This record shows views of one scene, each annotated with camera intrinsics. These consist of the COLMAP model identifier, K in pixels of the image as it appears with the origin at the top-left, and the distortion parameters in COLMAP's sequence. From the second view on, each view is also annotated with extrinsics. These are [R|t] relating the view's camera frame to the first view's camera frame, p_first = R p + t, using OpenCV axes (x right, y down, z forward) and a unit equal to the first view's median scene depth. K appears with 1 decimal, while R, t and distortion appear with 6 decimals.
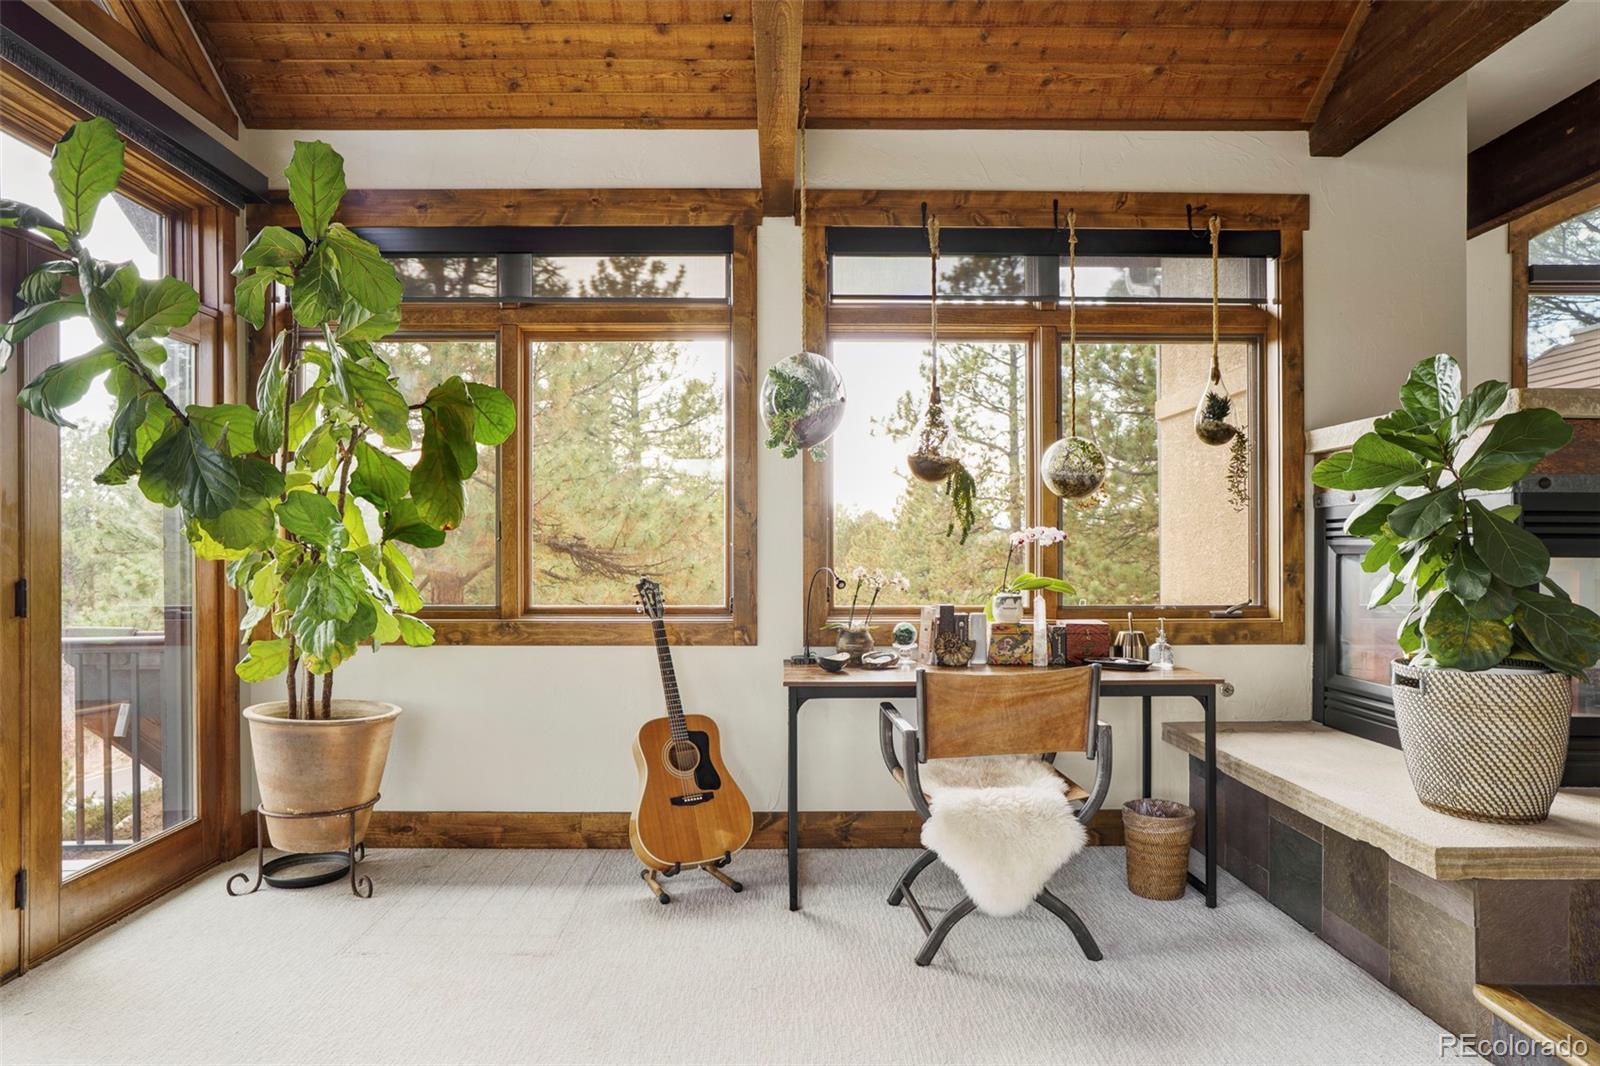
lens RADIAL K [[955.4, 0, 783.1], [0, 955.4, 543.6], [0, 0, 1]] dist [-0.028322, 0.025950]
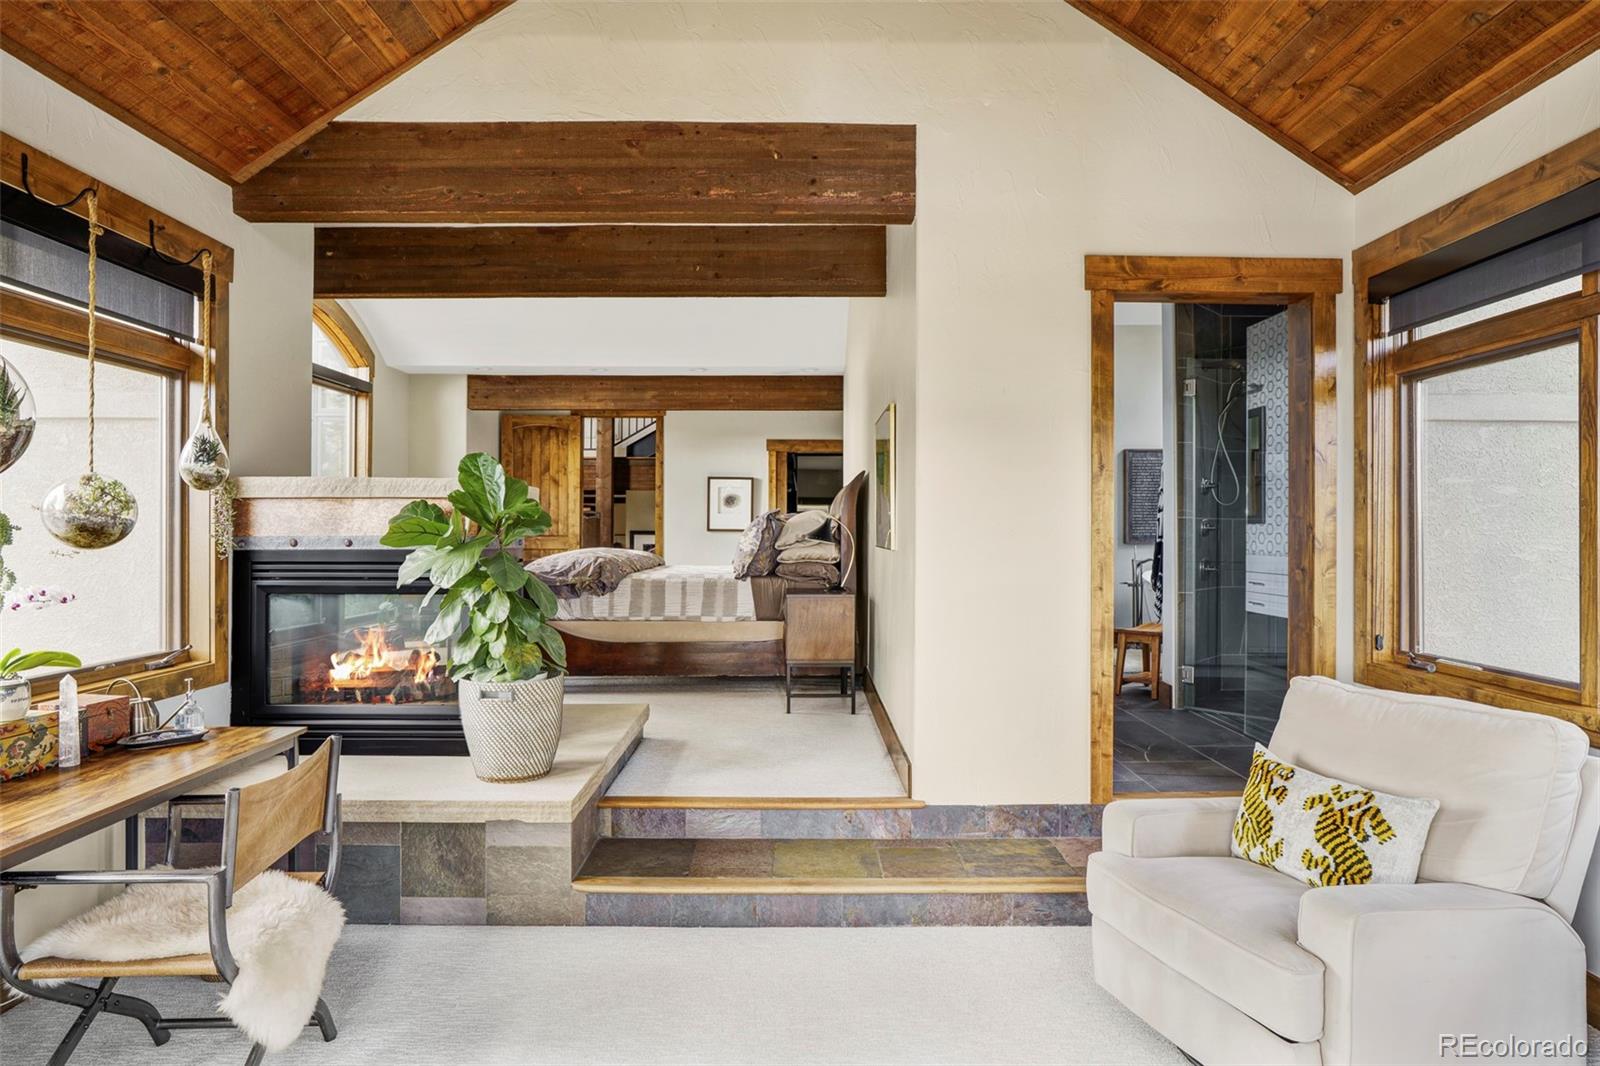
lens RADIAL K [[925.0, 0, 796.7], [0, 925.0, 515.7], [0, 0, 1]] dist [-0.032859, 0.029732]
pose [[0.004414, 0.014263, 0.999889, -0.449685], [-0.005511, 0.999883, -0.014239, -0.064259], [-0.999975, -0.005447, 0.004492, 0.376228]]
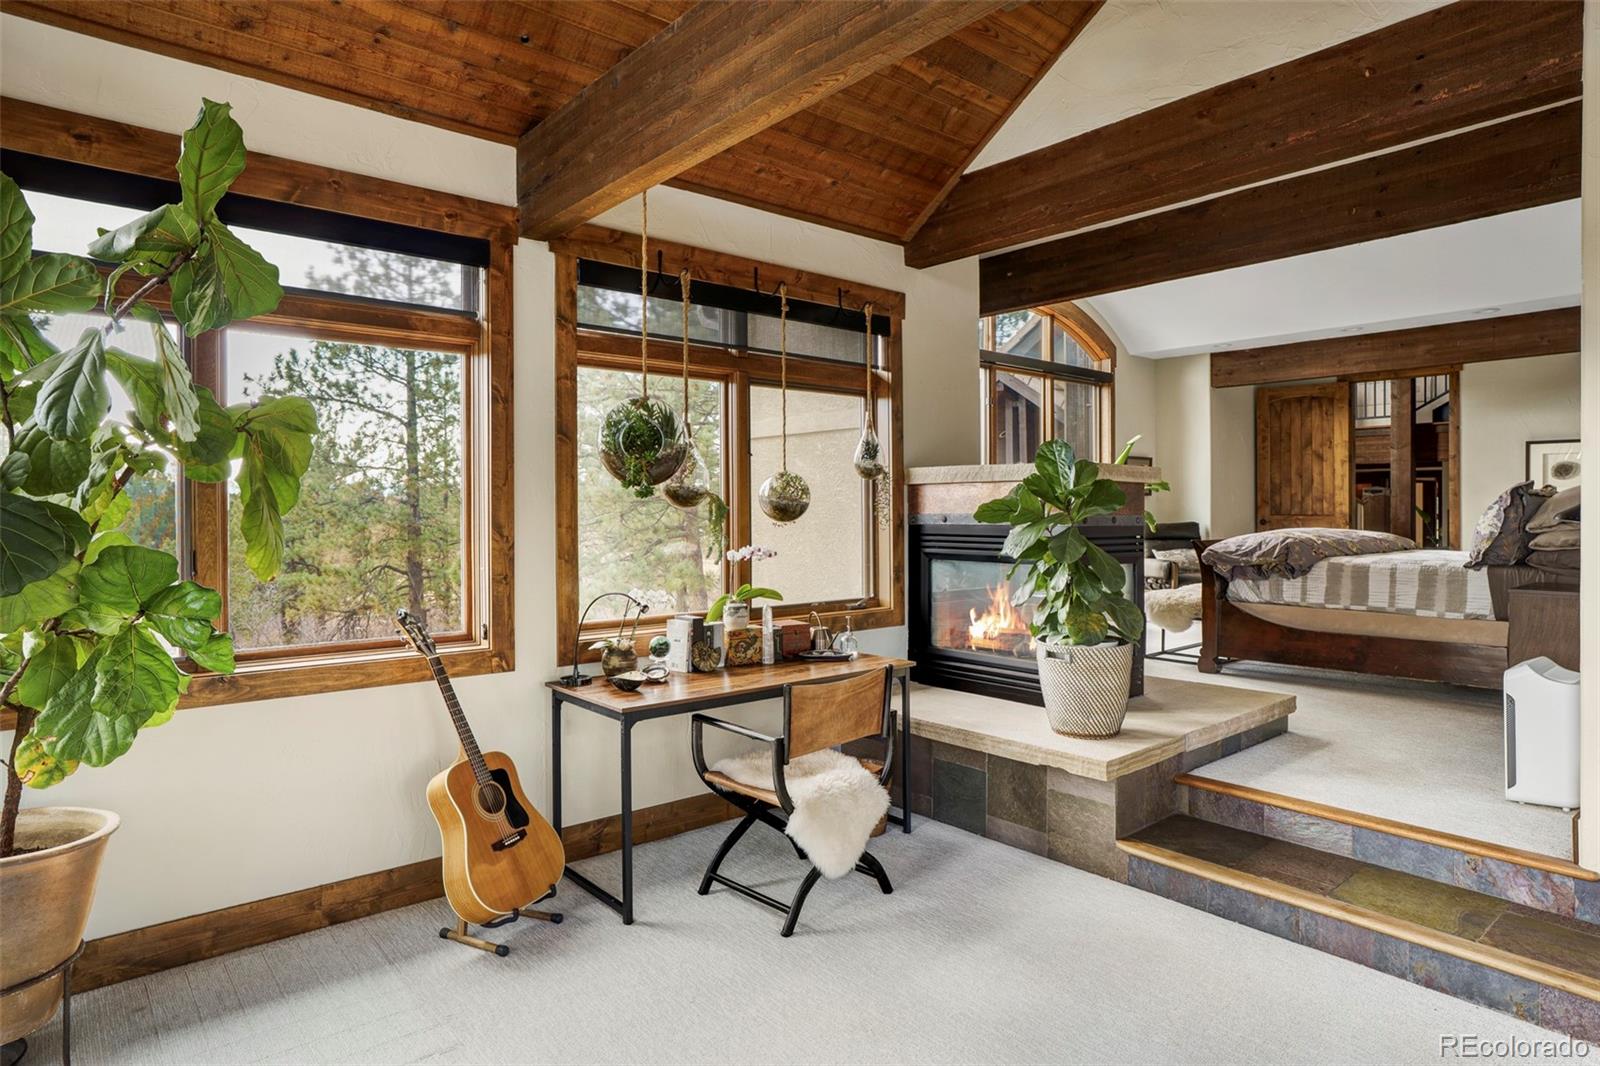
lens RADIAL K [[925.0, 0, 792.3], [0, 925.0, 502.5], [0, 0, 1]] dist [-0.032859, 0.029732]
pose [[0.771327, 0.002714, 0.636433, -0.414323], [-0.000472, 0.999993, -0.003692, -0.064107], [-0.636438, 0.002548, 0.771323, 0.082839]]
